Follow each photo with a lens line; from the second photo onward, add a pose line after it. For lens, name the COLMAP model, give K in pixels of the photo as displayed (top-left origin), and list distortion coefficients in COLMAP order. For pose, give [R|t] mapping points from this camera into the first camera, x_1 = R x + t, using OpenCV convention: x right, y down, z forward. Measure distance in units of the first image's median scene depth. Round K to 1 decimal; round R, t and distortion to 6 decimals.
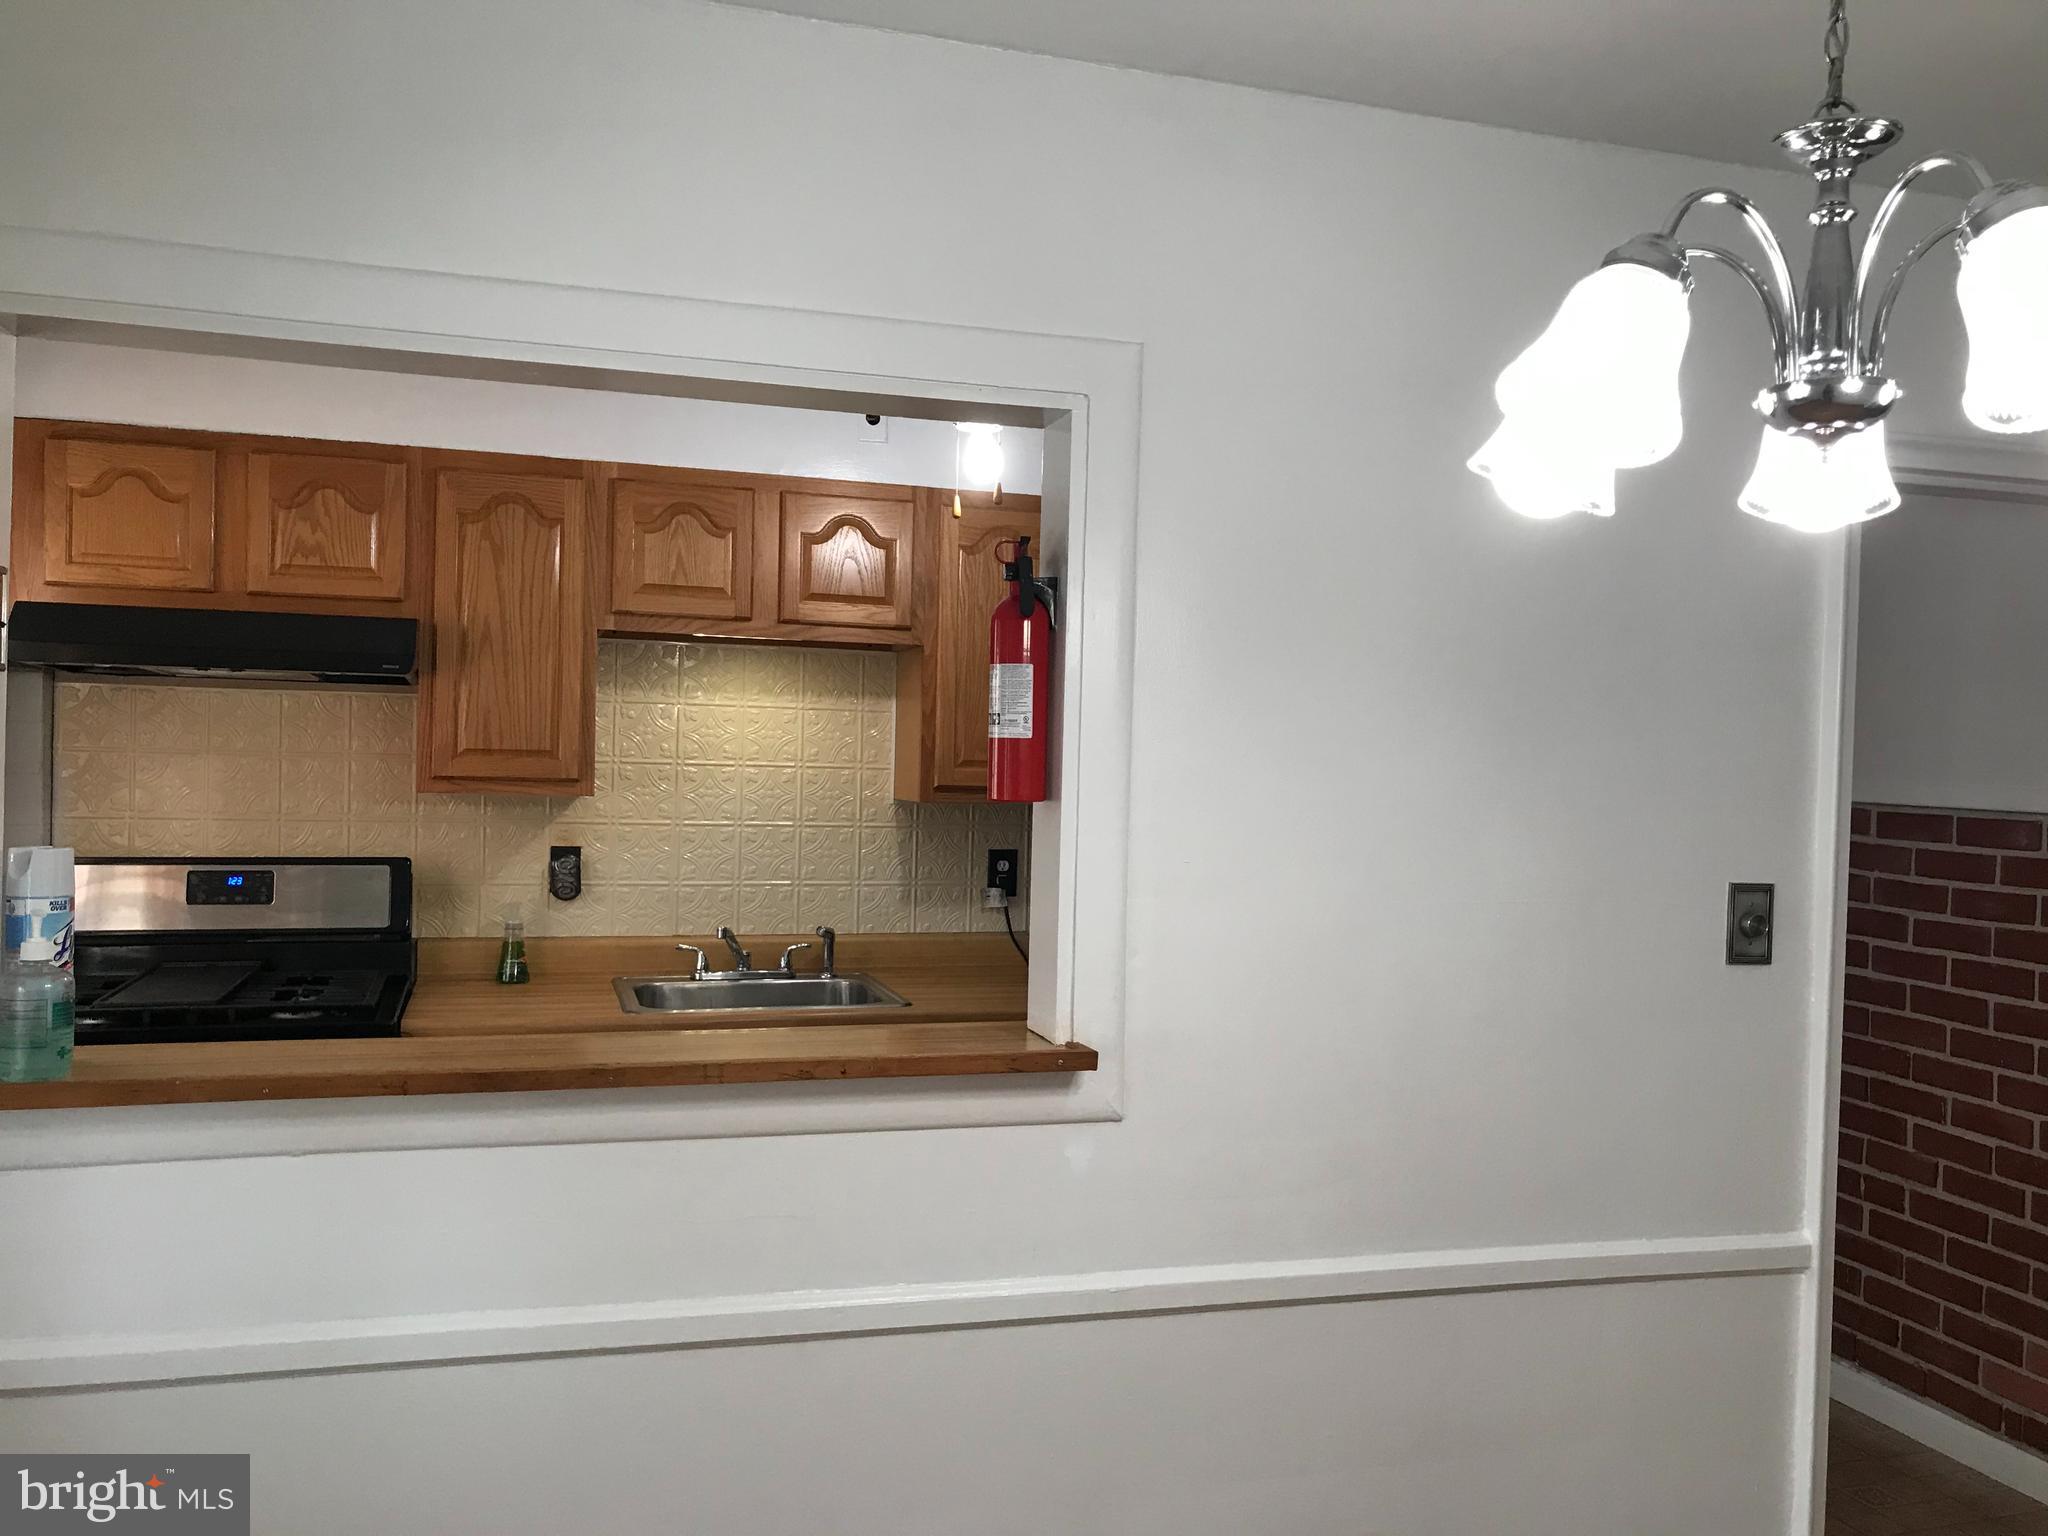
lens RADIAL K [[1687.0, 0, 1023.9], [0, 1687.0, 780.6], [0, 0, 1]] dist [0.036782, -0.034555]
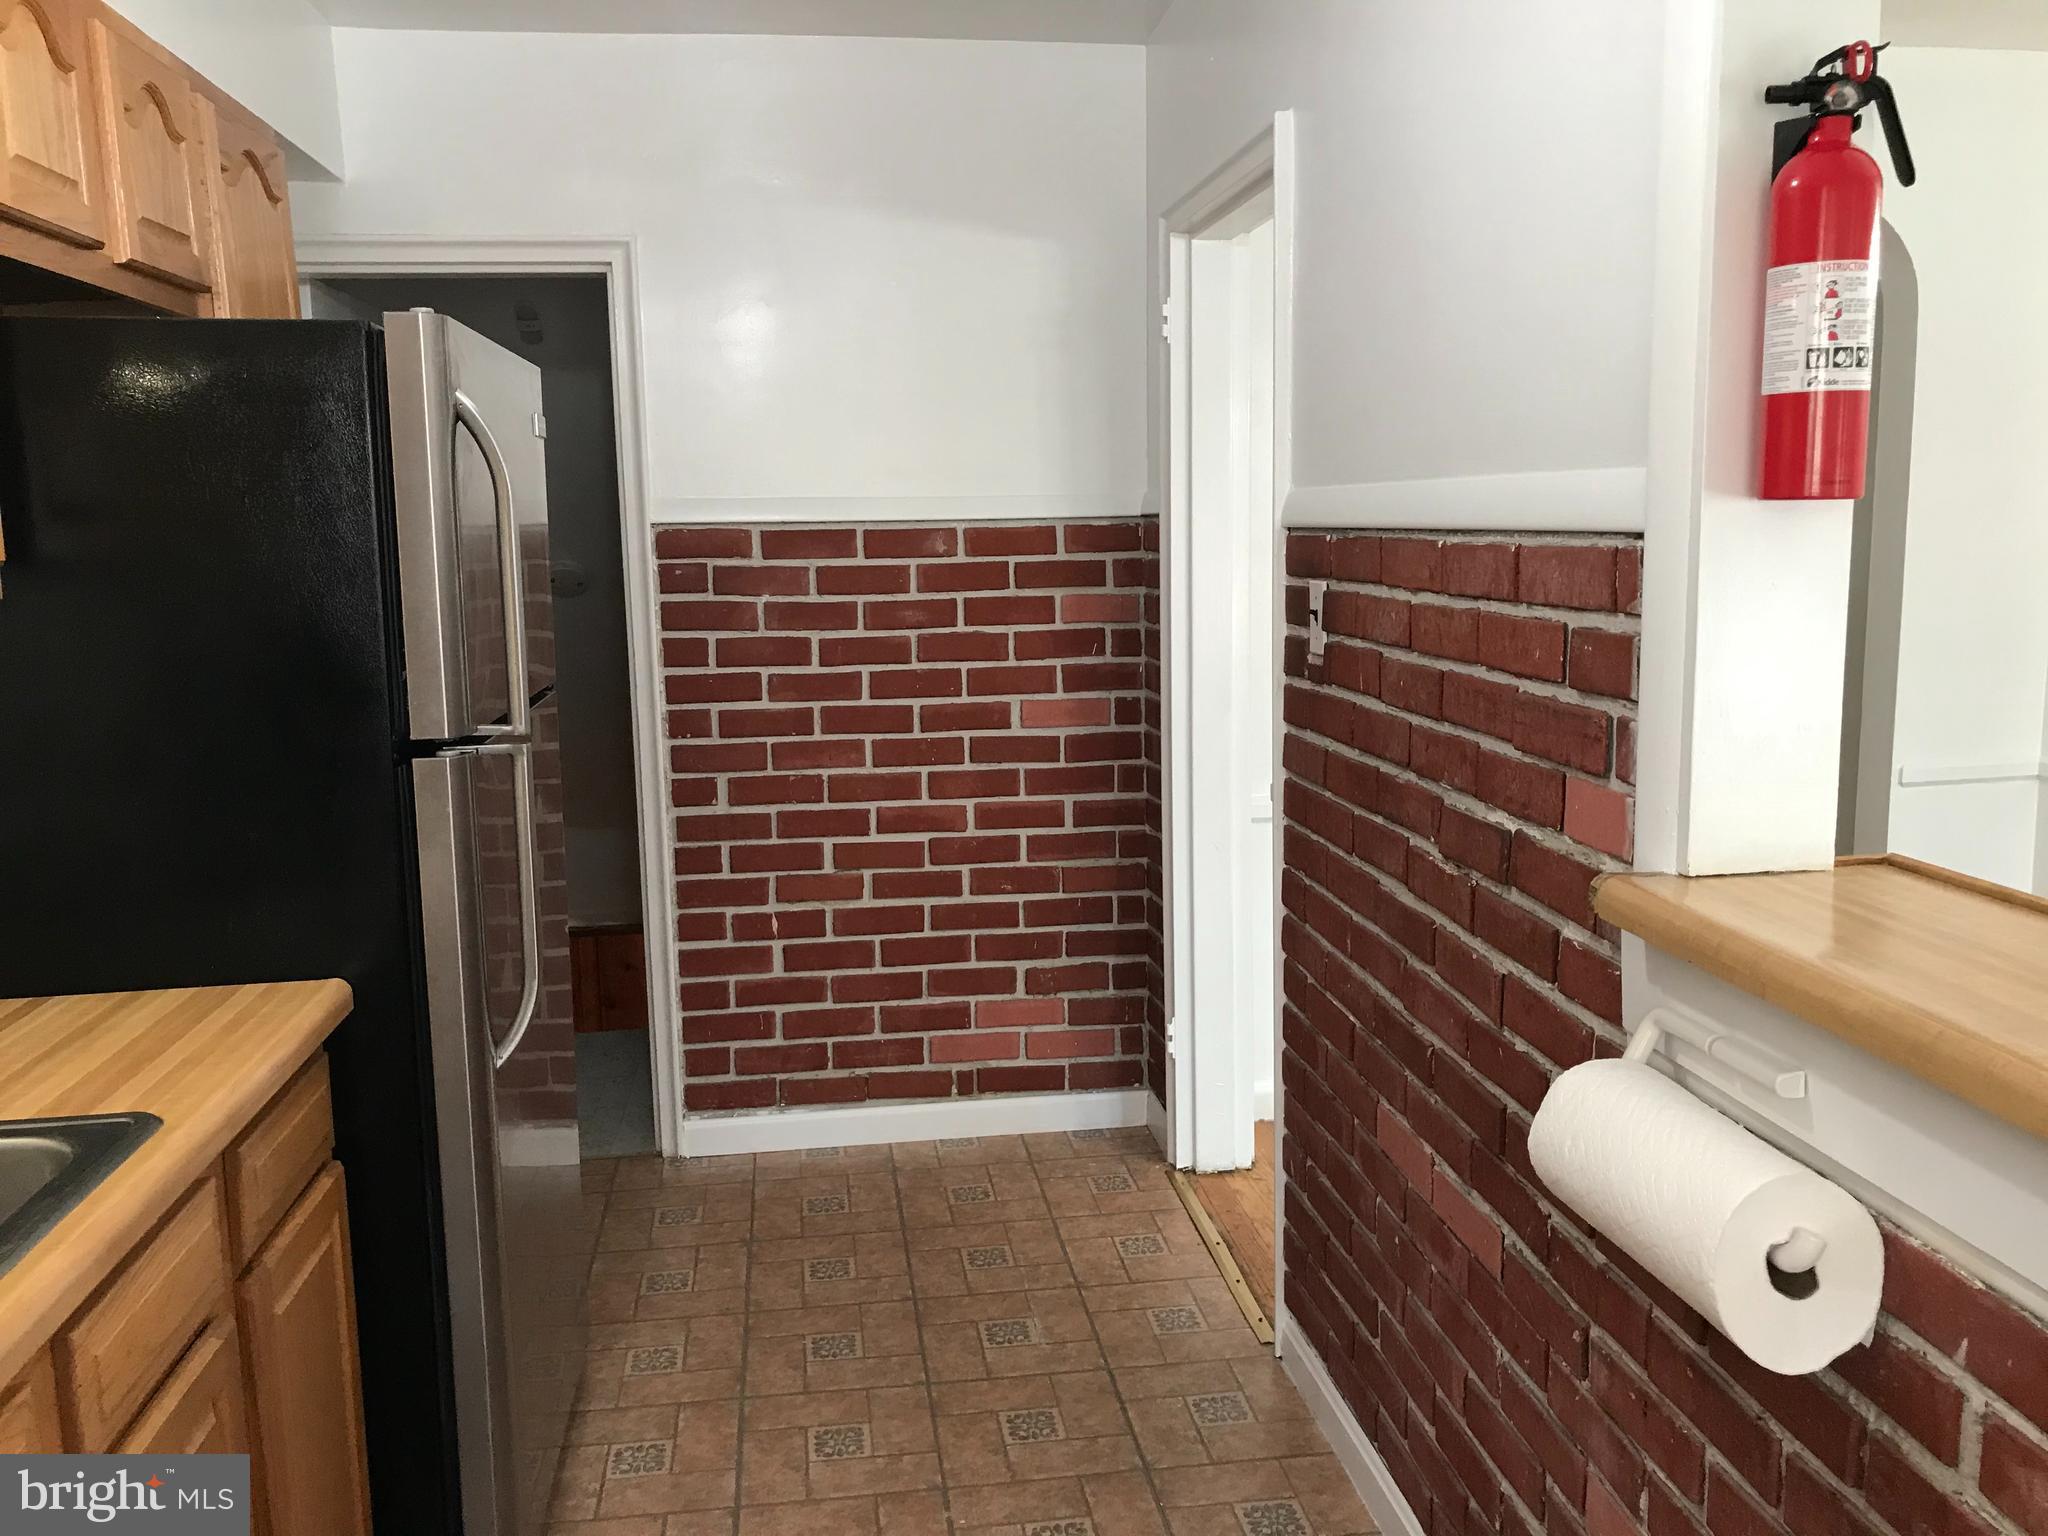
lens RADIAL K [[1687.0, 0, 1024.3], [0, 1687.0, 751.8], [0, 0, 1]] dist [0.036782, -0.034555]
pose [[0.167692, -0.169320, 0.971190, -0.421022], [0.044772, 0.985432, 0.164072, -0.008465], [-0.984822, 0.015968, 0.172830, 0.747654]]
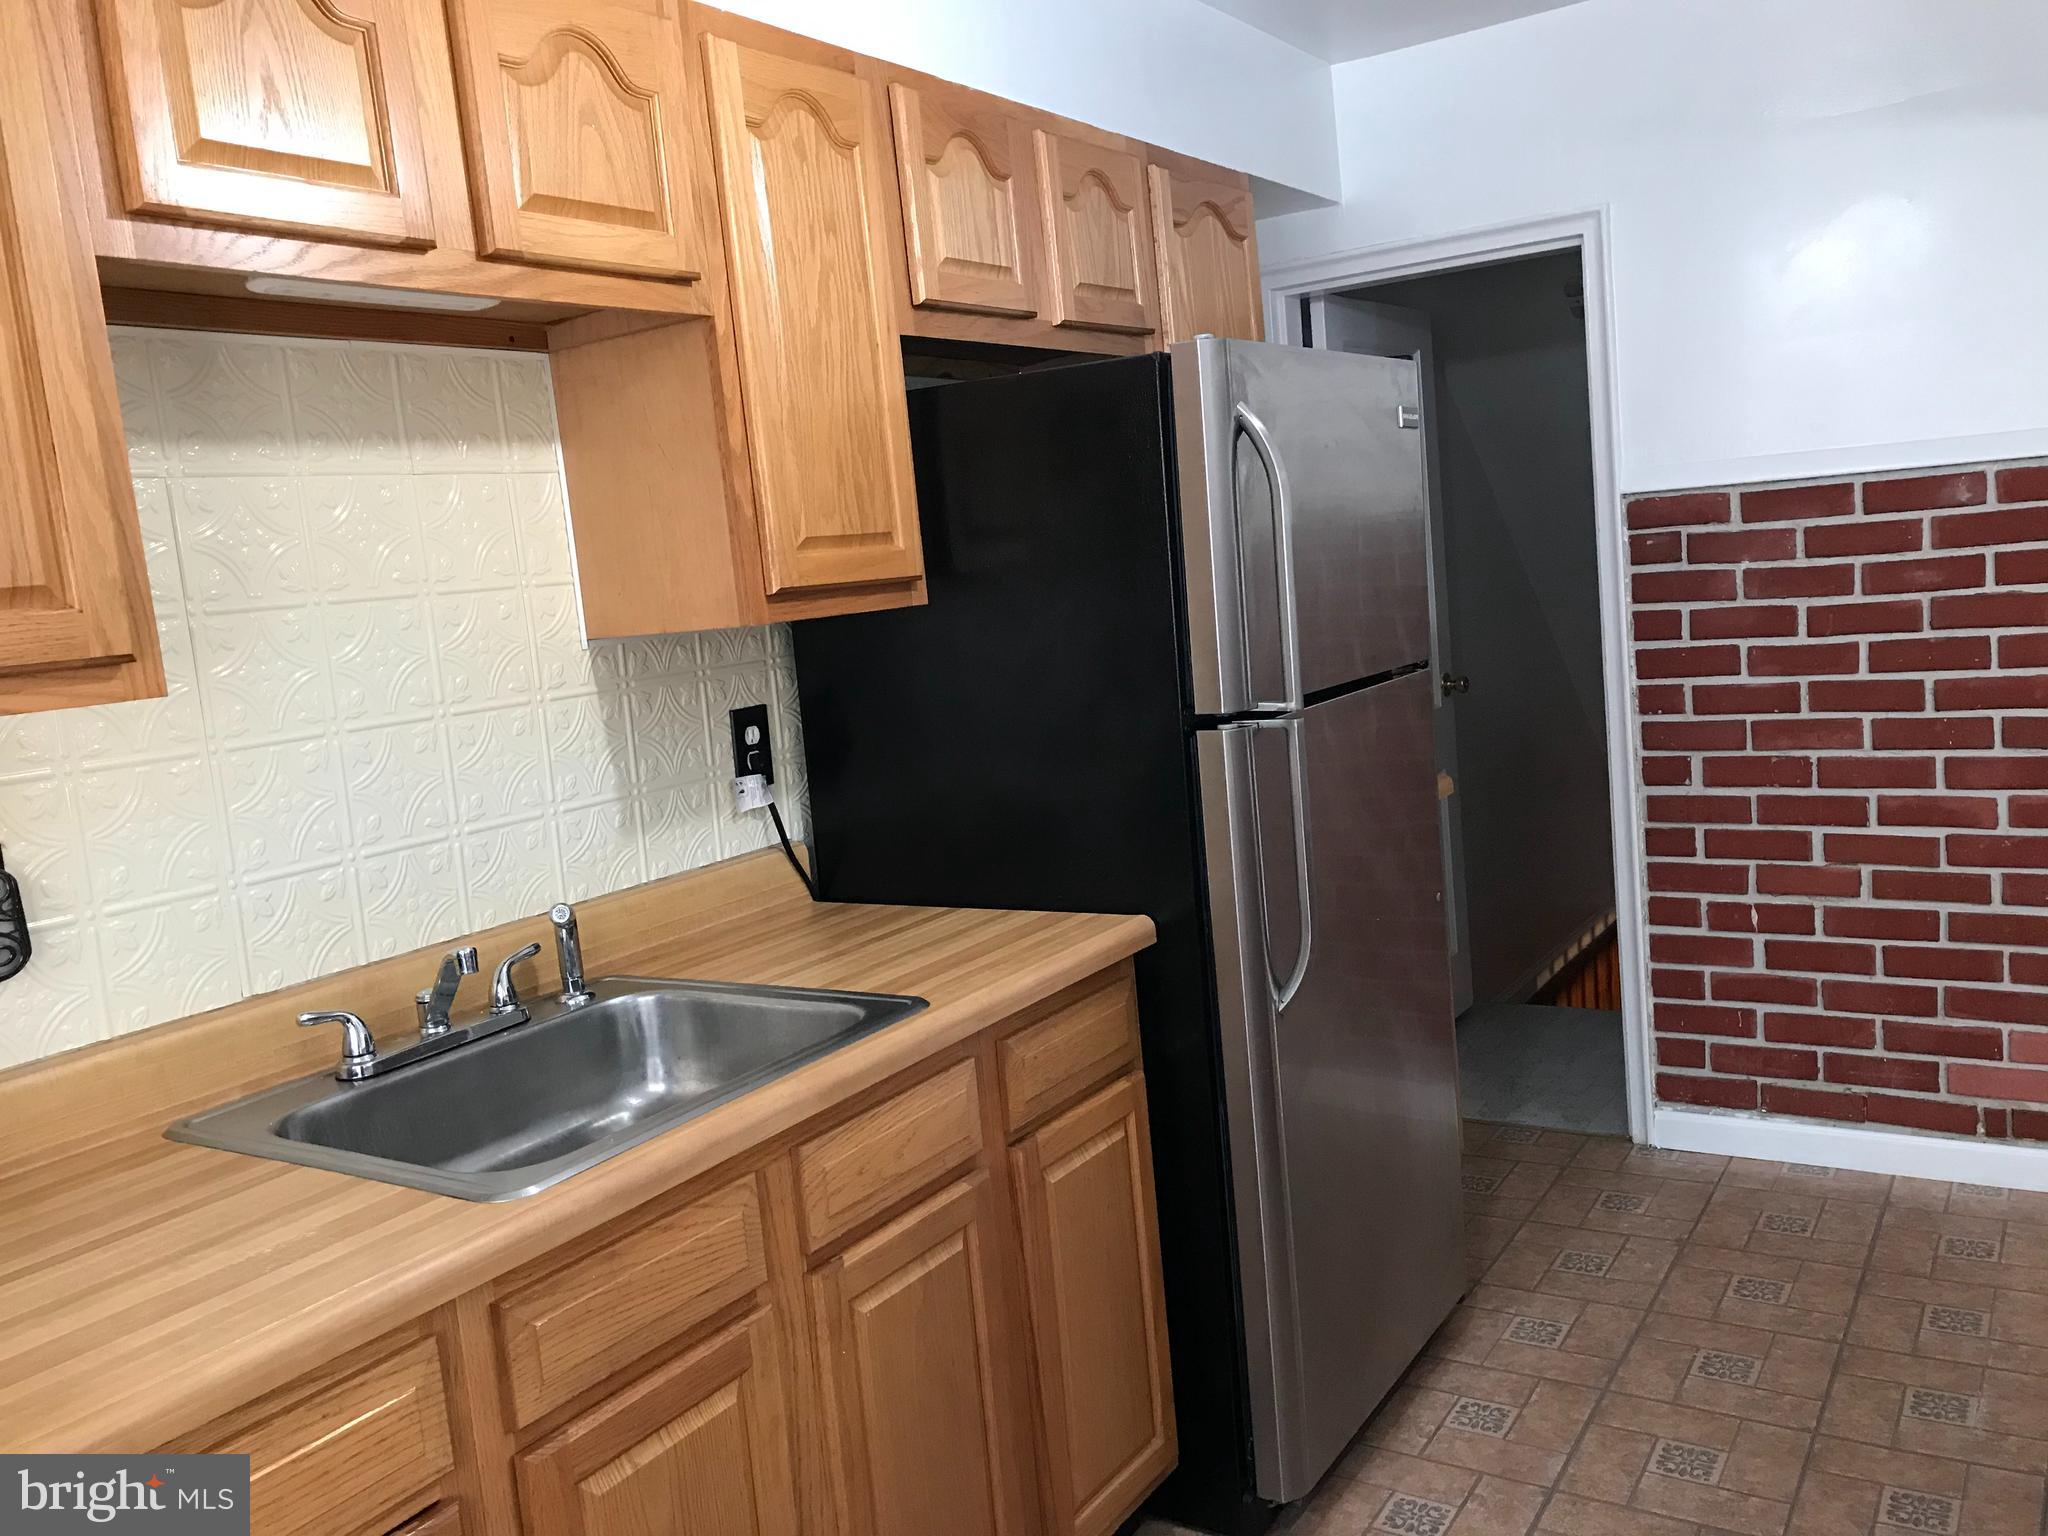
lens RADIAL K [[1687.0, 0, 1013.1], [0, 1687.0, 753.9], [0, 0, 1]] dist [0.036782, -0.034555]
pose [[0.763437, -0.171944, 0.622574, -0.367257], [0.125604, 0.985035, 0.118027, 0.000636], [-0.633551, -0.011909, 0.773609, 0.601633]]
